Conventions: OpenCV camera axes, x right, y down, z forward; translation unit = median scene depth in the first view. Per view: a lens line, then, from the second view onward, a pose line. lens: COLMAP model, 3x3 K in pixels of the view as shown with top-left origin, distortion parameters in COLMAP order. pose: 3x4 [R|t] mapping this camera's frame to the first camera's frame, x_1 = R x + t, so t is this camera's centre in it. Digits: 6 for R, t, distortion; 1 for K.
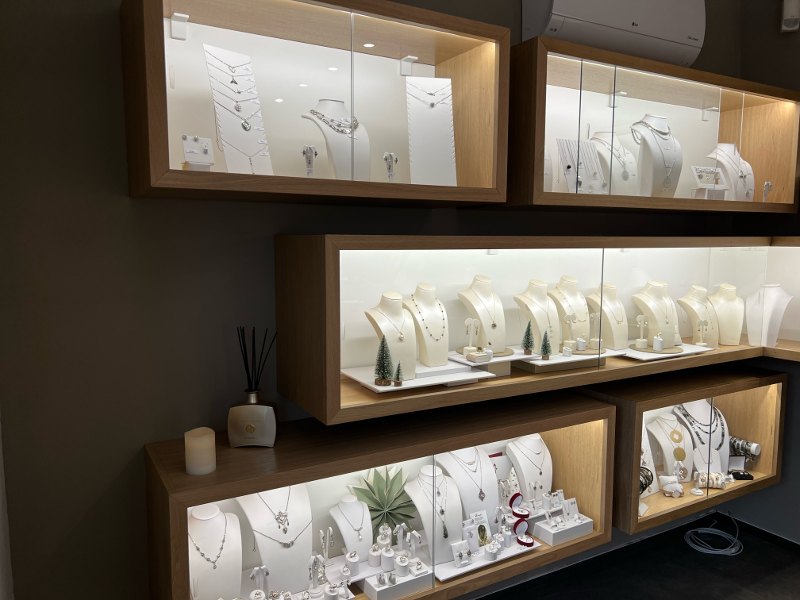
lens RADIAL K [[611.8, 0, 400.0], [0, 611.8, 300.0], [0, 0, 1]] dist [0.033907, -0.005508]
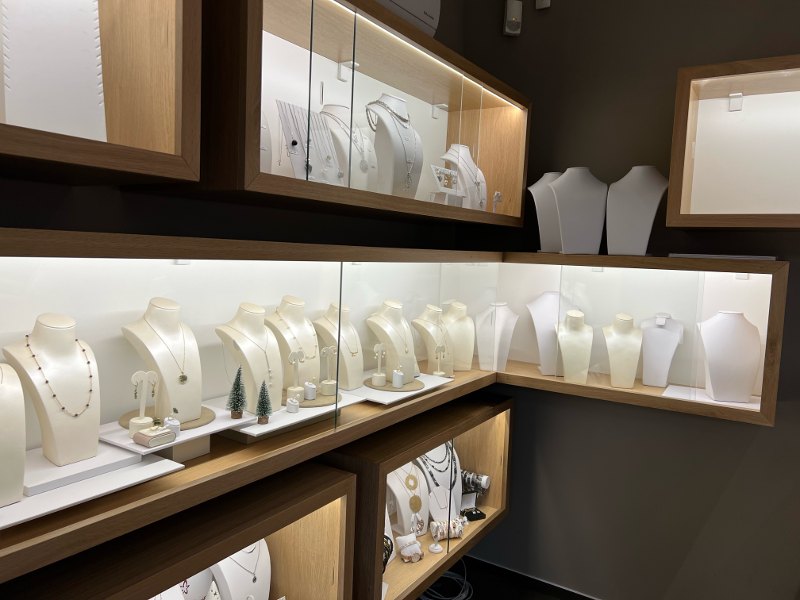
lens RADIAL K [[611.8, 0, 400.0], [0, 611.8, 300.0], [0, 0, 1]] dist [0.033907, -0.005508]
pose [[0.889970, -0.003773, 0.456004, 0.056467], [0.006099, 0.999975, -0.003631, -0.031819], [-0.455979, 0.006013, 0.889970, 0.293681]]
